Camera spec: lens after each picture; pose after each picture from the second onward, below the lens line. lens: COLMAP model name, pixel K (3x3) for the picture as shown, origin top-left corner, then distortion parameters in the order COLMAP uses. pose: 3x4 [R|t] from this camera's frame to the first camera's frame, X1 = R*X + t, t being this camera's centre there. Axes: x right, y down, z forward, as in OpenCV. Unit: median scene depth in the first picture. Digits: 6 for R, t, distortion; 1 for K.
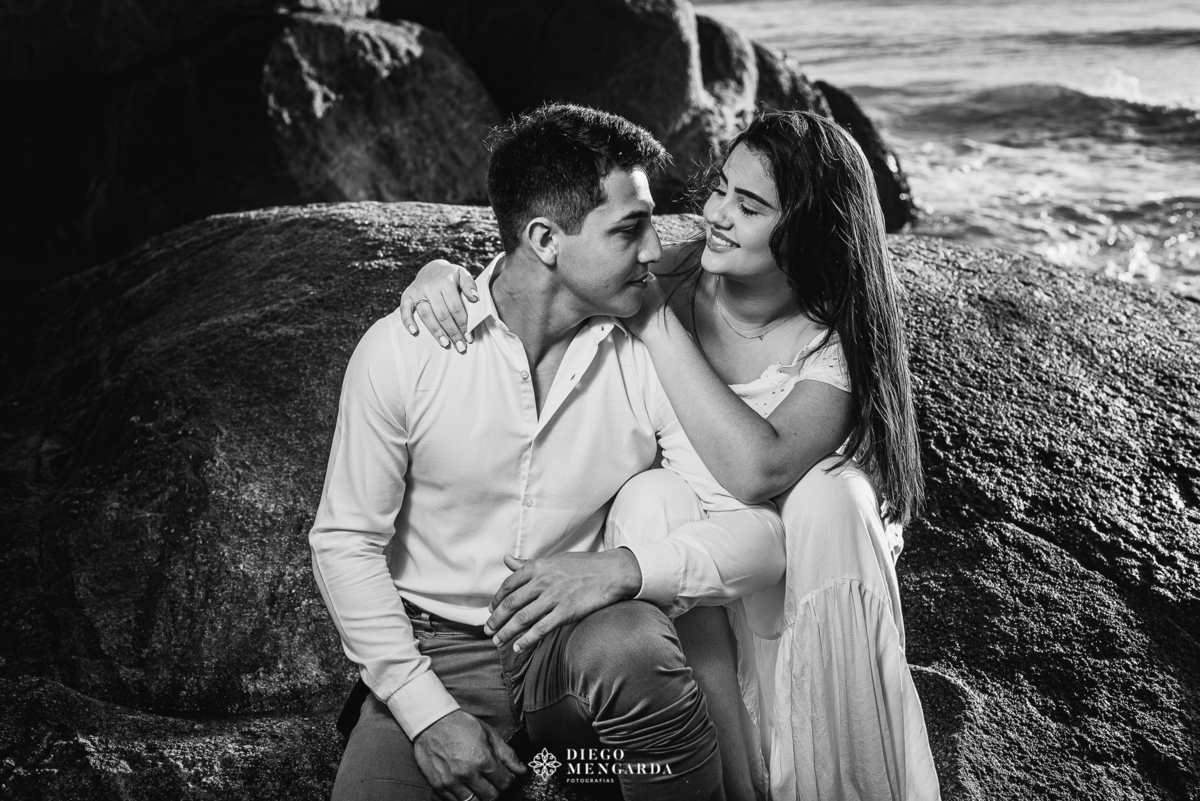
lens RADIAL K [[1842.0, 0, 600.0], [0, 1842.0, 400.5], [0, 0, 1]] dist [-0.124009, 0.045213]
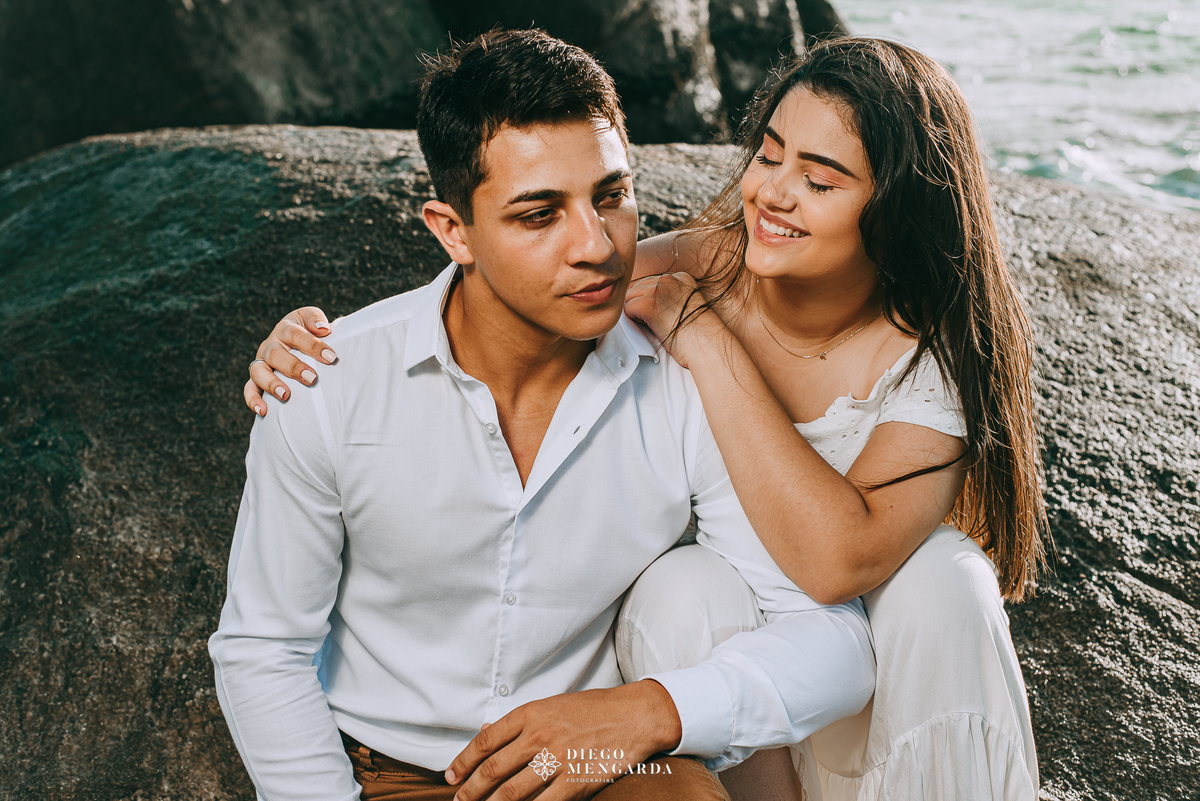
lens RADIAL K [[1949.4, 0, 600.0], [0, 1949.4, 400.5], [0, 0, 1]] dist [-0.013926, 0.152129]
pose [[0.999389, -0.002998, 0.034813, -0.021029], [0.001215, 0.998692, 0.051114, -0.041769], [-0.034921, -0.051040, 0.998086, 0.173843]]
